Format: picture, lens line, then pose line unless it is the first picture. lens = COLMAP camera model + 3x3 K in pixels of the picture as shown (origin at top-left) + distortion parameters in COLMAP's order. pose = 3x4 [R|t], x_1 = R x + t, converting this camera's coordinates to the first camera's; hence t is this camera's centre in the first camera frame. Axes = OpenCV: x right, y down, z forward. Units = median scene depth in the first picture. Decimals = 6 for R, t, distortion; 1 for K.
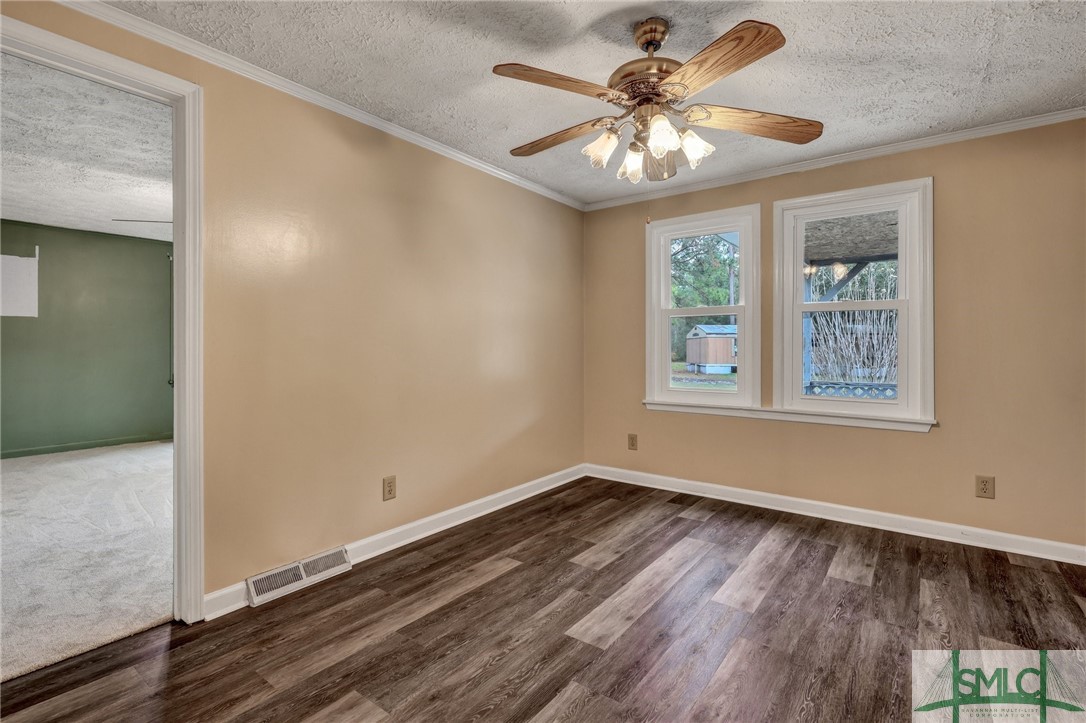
lens RADIAL K [[499.8, 0, 541.2], [0, 499.8, 352.2], [0, 0, 1]] dist [0.001482, 0.000446]
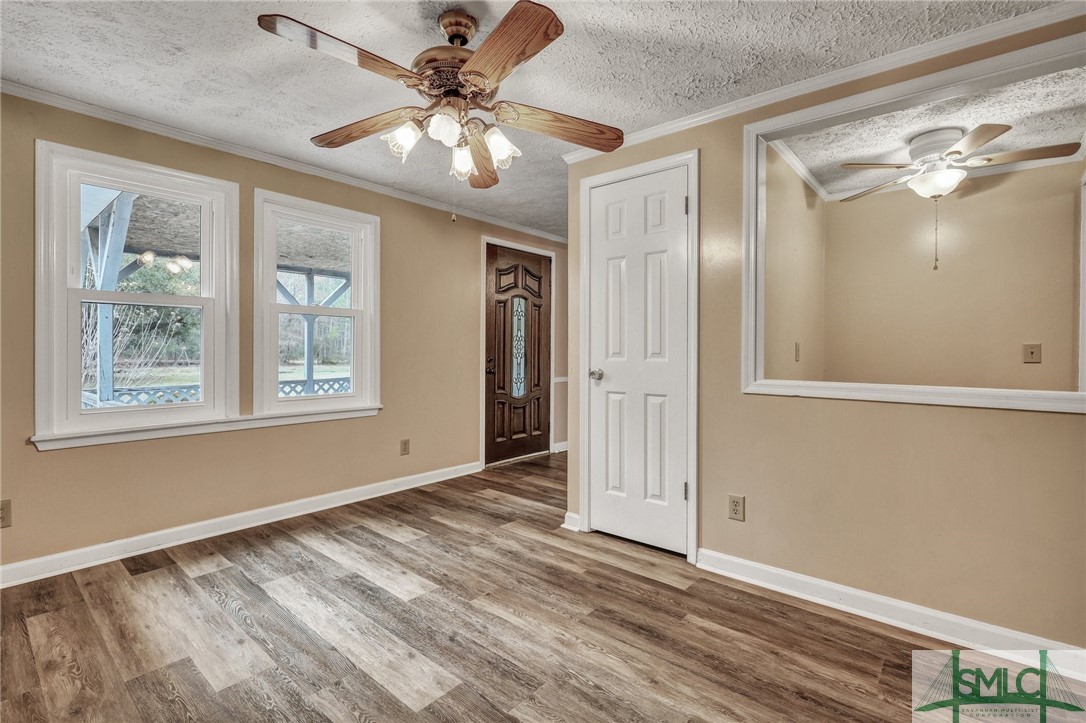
lens RADIAL K [[499.8, 0, 541.2], [0, 499.8, 352.2], [0, 0, 1]] dist [0.001482, 0.000446]
pose [[0.067190, -0.005610, 0.997724, -0.485248], [0.005256, 0.999972, 0.005269, -0.005331], [-0.997726, 0.004890, 0.067217, 0.500460]]
